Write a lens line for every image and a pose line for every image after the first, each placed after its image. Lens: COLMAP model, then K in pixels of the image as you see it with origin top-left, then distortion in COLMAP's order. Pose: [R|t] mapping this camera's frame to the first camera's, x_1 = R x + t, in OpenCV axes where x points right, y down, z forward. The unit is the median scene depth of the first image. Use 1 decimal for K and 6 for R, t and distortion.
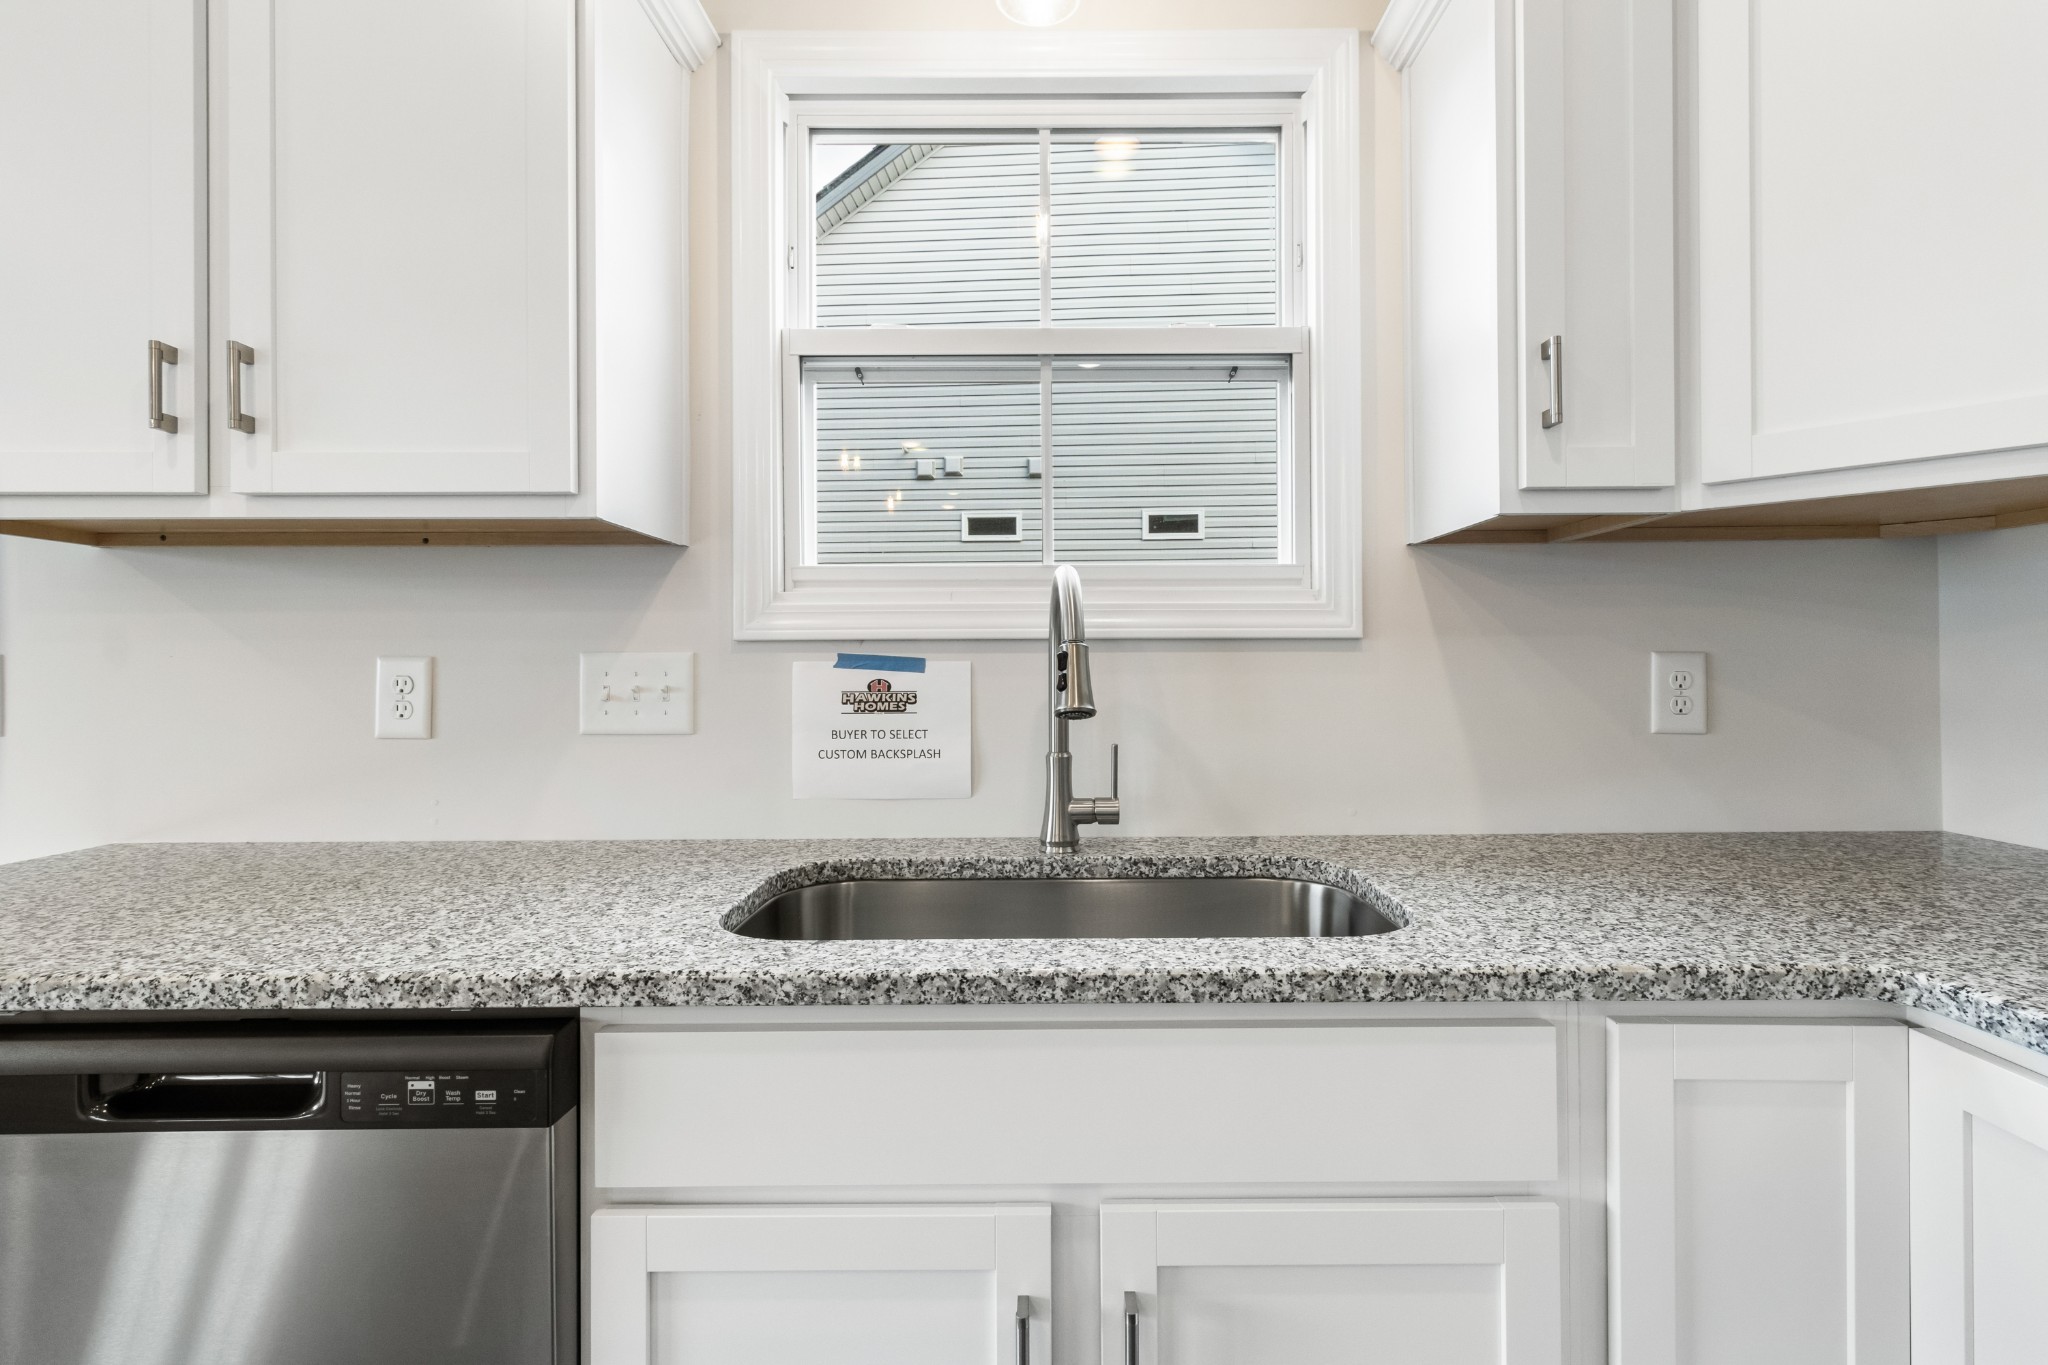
lens RADIAL K [[965.5, 0, 1036.9], [0, 965.5, 655.4], [0, 0, 1]] dist [0.003491, 0.001319]
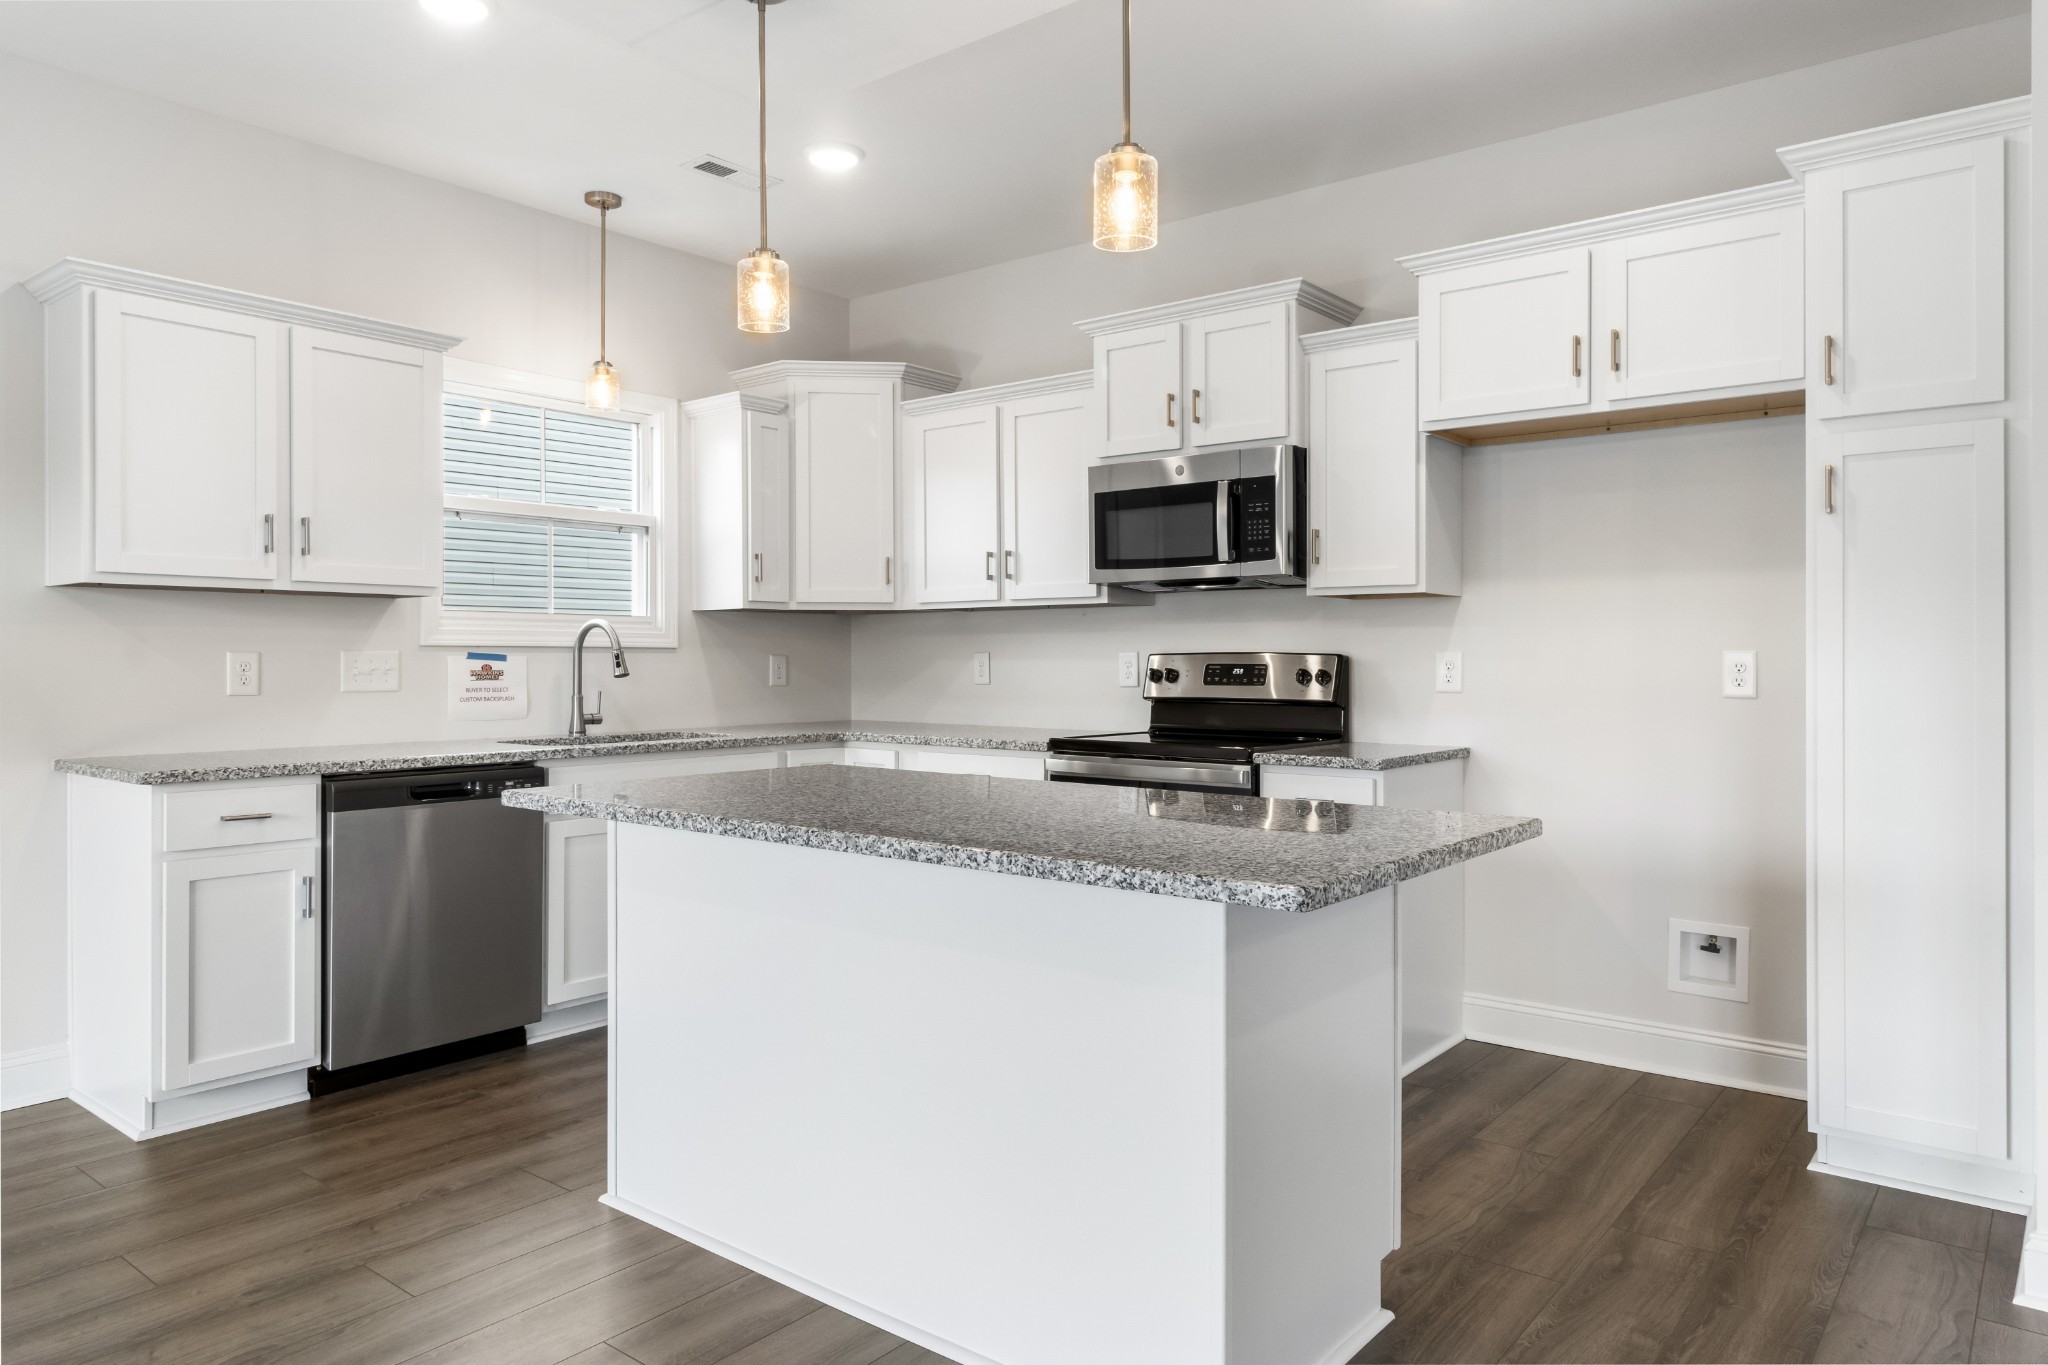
lens RADIAL K [[965.5, 0, 1036.9], [0, 965.5, 655.4], [0, 0, 1]] dist [0.003491, 0.001319]
pose [[0.588693, 0.009671, 0.808299, -1.197548], [-0.012635, 0.999916, -0.002762, -0.005331], [-0.808258, -0.008587, 0.588766, -1.279502]]
